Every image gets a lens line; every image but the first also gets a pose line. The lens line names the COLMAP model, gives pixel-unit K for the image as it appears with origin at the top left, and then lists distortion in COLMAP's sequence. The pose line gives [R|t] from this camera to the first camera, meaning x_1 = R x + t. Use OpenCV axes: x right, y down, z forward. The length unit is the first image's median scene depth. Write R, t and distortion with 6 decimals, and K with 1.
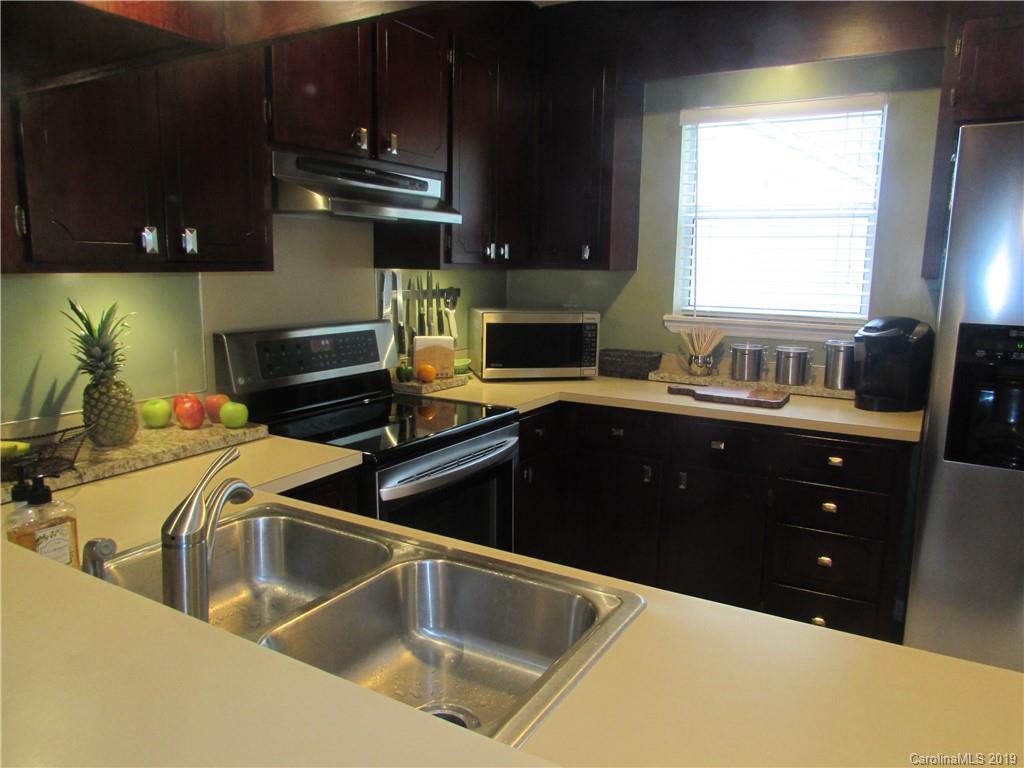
lens RADIAL K [[727.0, 0, 512.6], [0, 727.0, 386.2], [0, 0, 1]] dist [-0.018371, 0.002644]
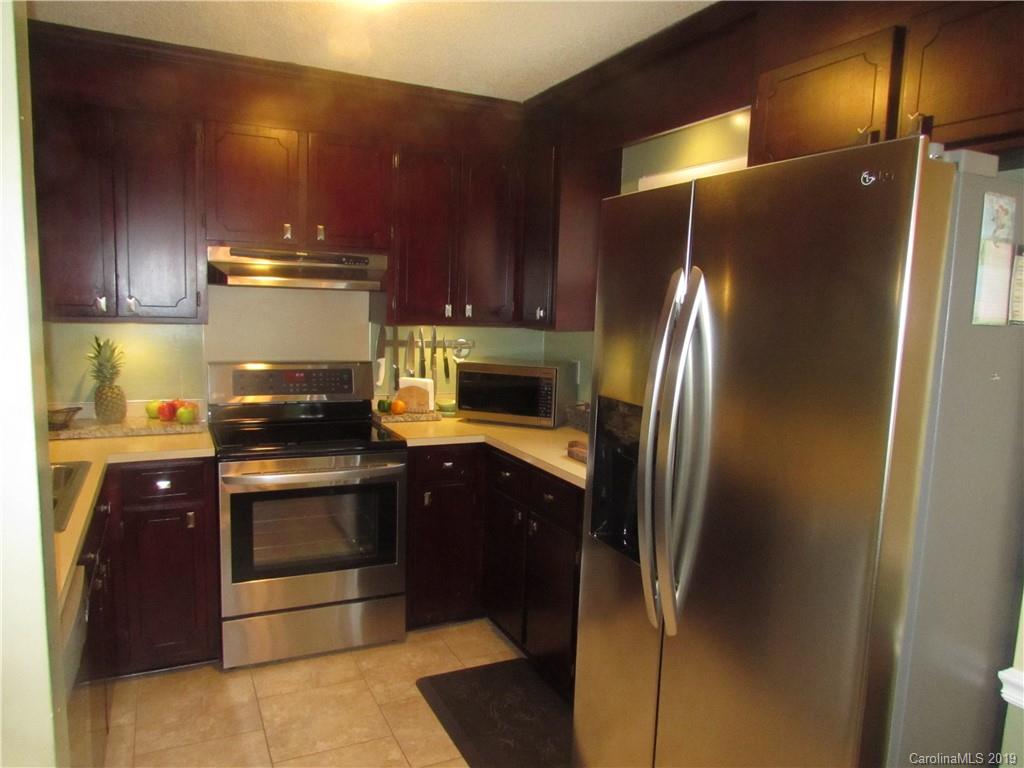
lens RADIAL K [[727.0, 0, 512.6], [0, 727.0, 386.2], [0, 0, 1]] dist [-0.018371, 0.002644]
pose [[0.829822, 0.079901, -0.552278, 0.709805], [-0.114797, 0.992971, -0.028830, -0.038963], [0.546092, 0.087324, 0.833162, 0.067326]]
